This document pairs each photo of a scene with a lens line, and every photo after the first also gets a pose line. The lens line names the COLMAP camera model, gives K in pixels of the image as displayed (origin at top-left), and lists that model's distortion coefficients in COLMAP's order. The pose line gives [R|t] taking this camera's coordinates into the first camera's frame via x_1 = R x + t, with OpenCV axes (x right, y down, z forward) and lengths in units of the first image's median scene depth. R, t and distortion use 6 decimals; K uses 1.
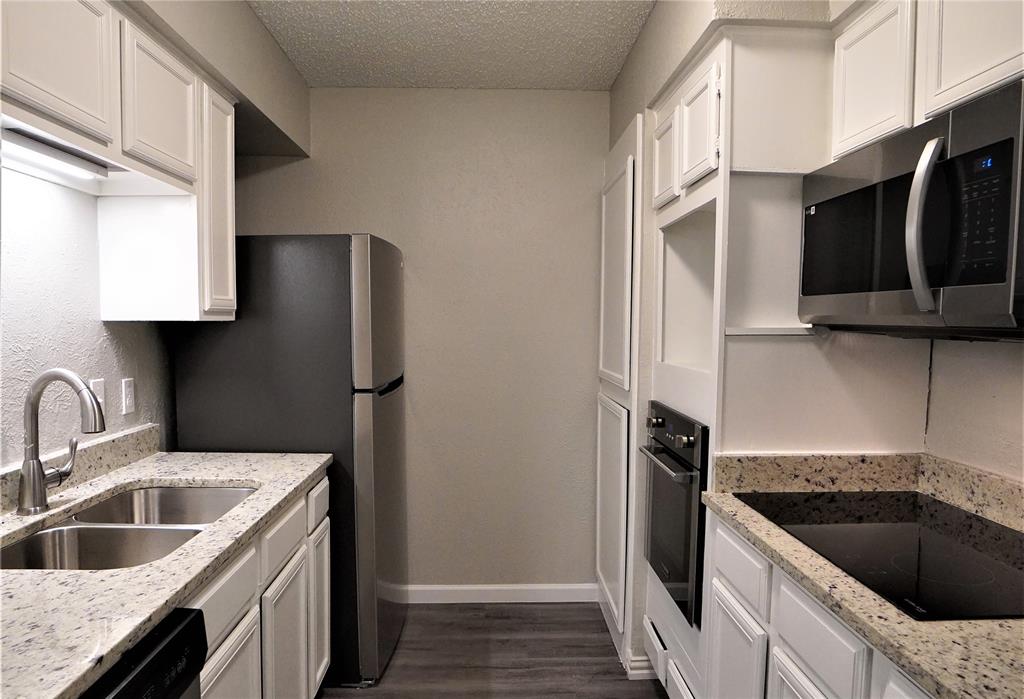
lens RADIAL K [[663.1, 0, 562.3], [0, 663.1, 371.1], [0, 0, 1]] dist [-0.034376, 0.001473]
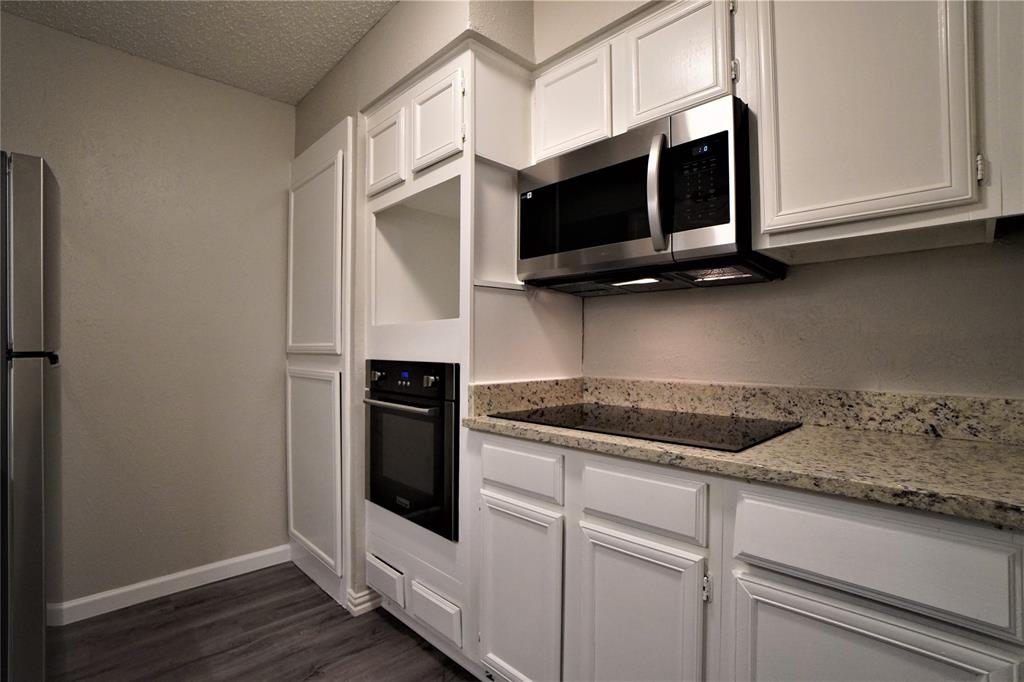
lens RADIAL K [[465.2, 0, 507.2], [0, 465.2, 342.3], [0, 0, 1]] dist [-0.051226, 0.019041]
pose [[0.788176, -0.011934, 0.615334, -0.221576], [0.059766, 0.996571, -0.057227, 0.097953], [-0.612541, 0.081881, 0.786187, 0.285924]]
